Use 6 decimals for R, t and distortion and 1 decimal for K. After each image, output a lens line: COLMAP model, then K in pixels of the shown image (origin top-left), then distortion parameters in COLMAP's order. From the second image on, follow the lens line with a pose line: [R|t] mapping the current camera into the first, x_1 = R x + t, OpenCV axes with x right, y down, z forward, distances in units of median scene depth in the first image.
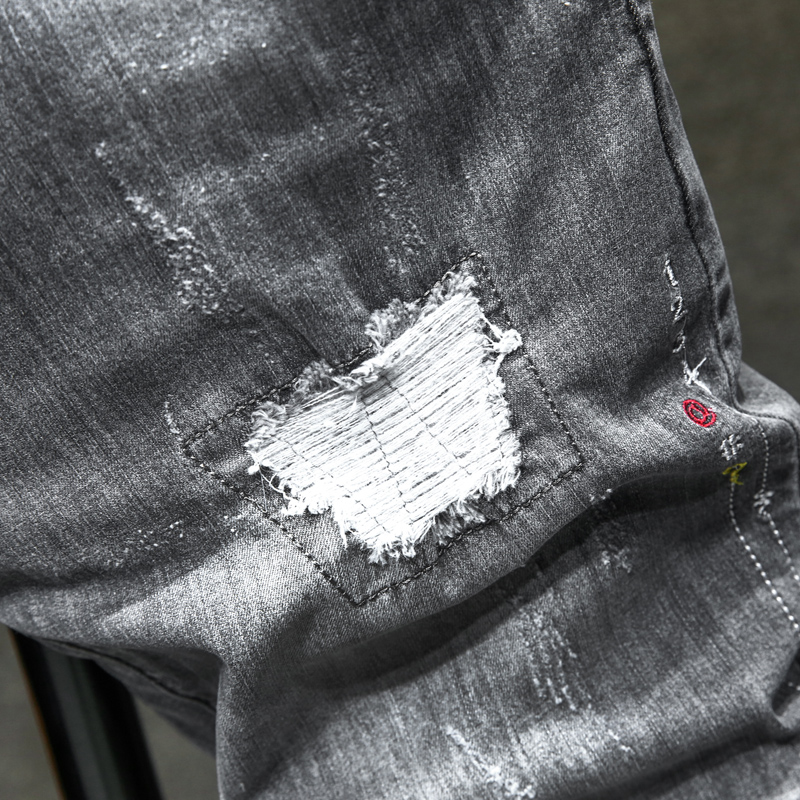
lens RADIAL K [[1808.6, 0, 400.0], [0, 1808.6, 400.0], [0, 0, 1]] dist [0.000225, -0.392401]
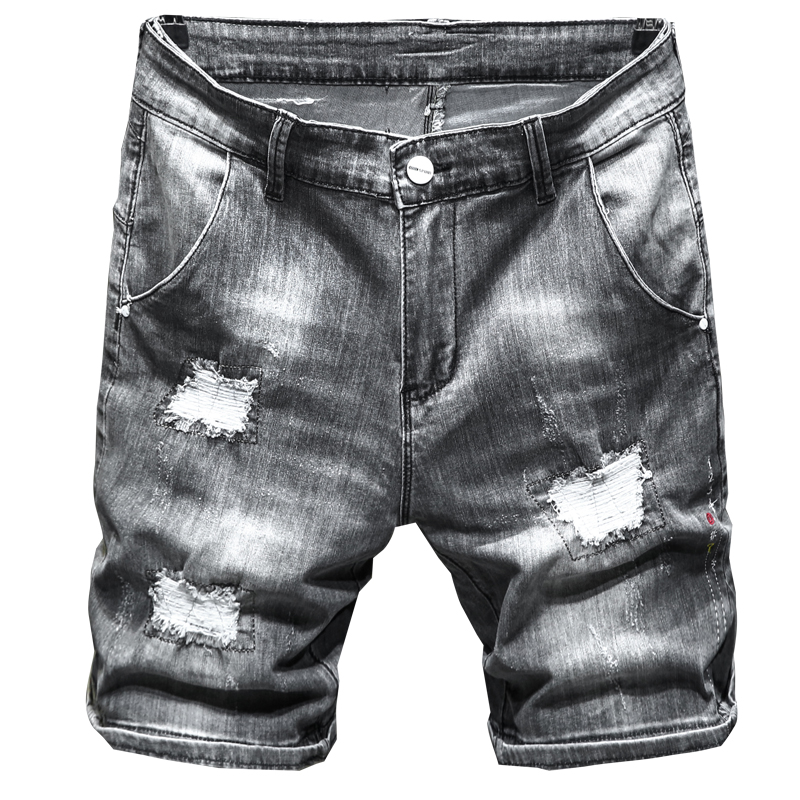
lens RADIAL K [[1808.6, 0, 400.0], [0, 1808.6, 400.0], [0, 0, 1]] dist [0.000225, -0.392401]
pose [[0.978325, 0.205007, 0.029189, -0.412694], [-0.199650, 0.971235, -0.129778, 0.290150], [-0.054955, 0.121138, 0.991113, -1.720001]]
